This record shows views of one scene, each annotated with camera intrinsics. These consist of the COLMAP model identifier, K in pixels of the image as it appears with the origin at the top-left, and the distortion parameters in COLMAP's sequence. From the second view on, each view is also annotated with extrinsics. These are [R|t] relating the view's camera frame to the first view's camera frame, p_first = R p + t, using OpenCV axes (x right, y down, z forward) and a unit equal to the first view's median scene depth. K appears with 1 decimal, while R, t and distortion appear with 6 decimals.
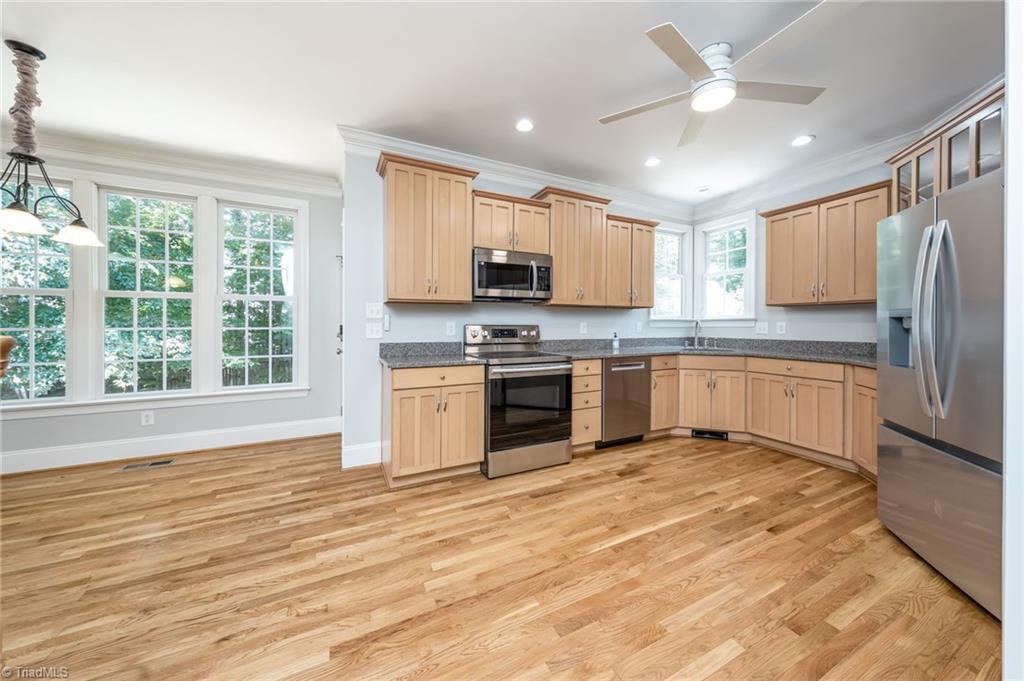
lens RADIAL K [[354.4, 0, 516.2], [0, 354.4, 323.5], [0, 0, 1]] dist [-0.001897, -0.000103]
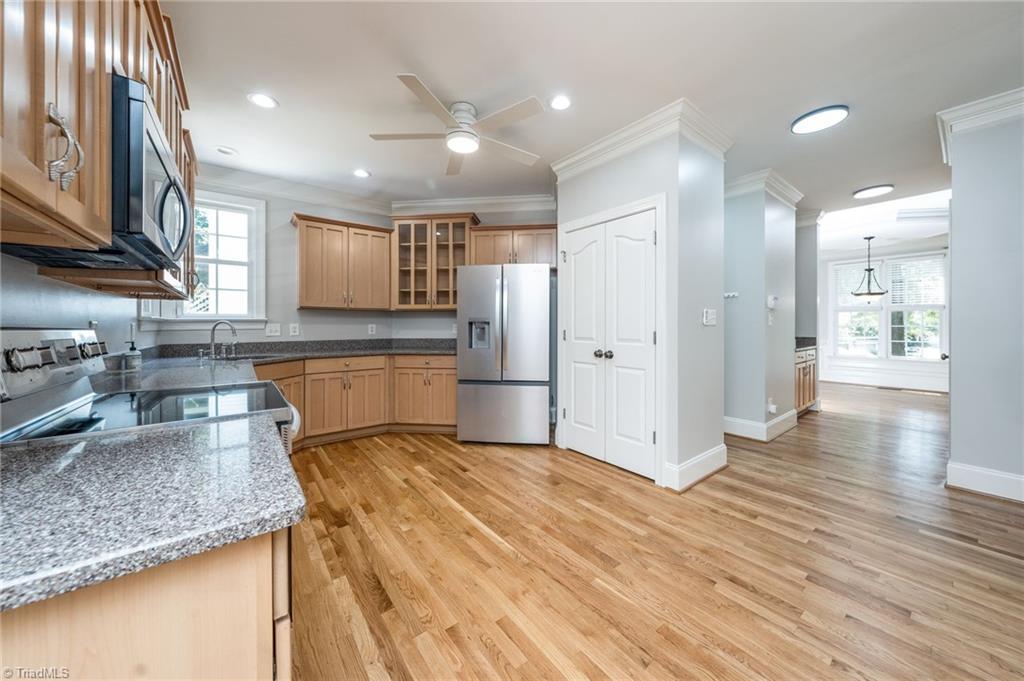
lens RADIAL K [[354.4, 0, 516.2], [0, 354.4, 323.5], [0, 0, 1]] dist [-0.001897, -0.000103]
pose [[-0.198967, 0.006092, 0.979987, -0.586194], [-0.000891, 0.999979, -0.006397, 0.002096], [-0.980006, -0.002146, -0.198957, 0.883137]]
